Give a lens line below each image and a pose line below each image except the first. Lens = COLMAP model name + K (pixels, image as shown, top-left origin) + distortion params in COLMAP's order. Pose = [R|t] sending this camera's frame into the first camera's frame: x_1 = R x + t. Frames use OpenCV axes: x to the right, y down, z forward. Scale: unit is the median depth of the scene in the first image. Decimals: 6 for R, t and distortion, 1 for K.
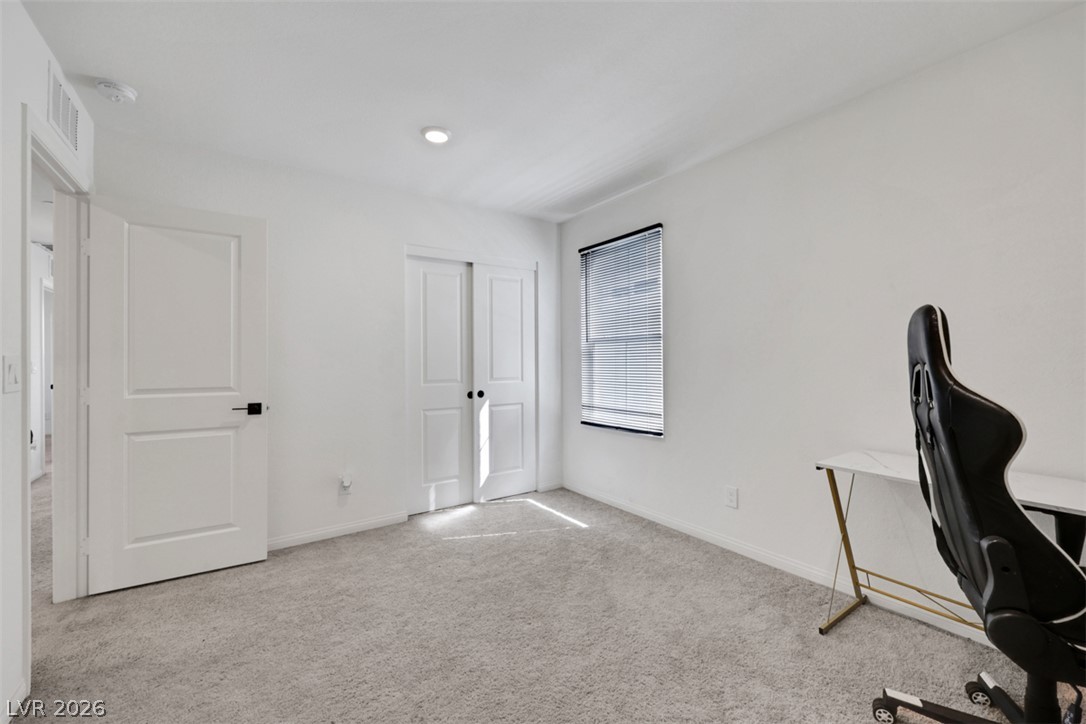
lens RADIAL K [[445.1, 0, 540.3], [0, 445.1, 356.9], [0, 0, 1]] dist [-0.000566, -0.000040]
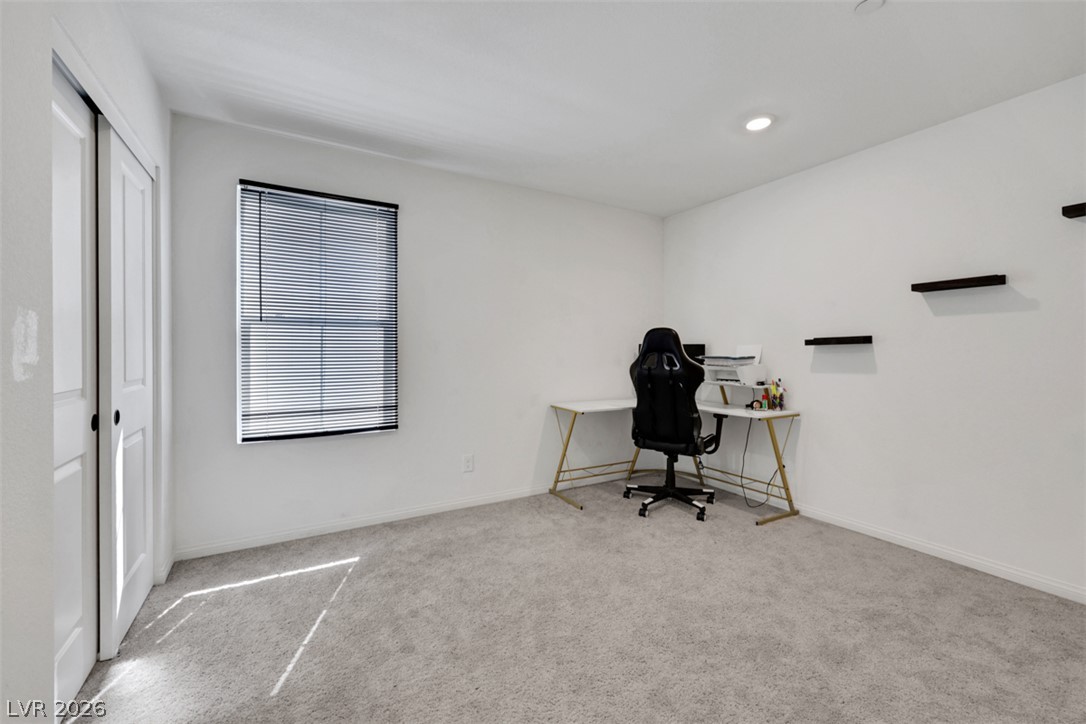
lens RADIAL K [[445.1, 0, 540.3], [0, 445.1, 356.9], [0, 0, 1]] dist [-0.000566, -0.000040]
pose [[0.083316, -0.006047, 0.996505, -0.600892], [-0.011107, 0.999914, 0.006997, 0.013431], [-0.996461, -0.011651, 0.083242, 0.565888]]
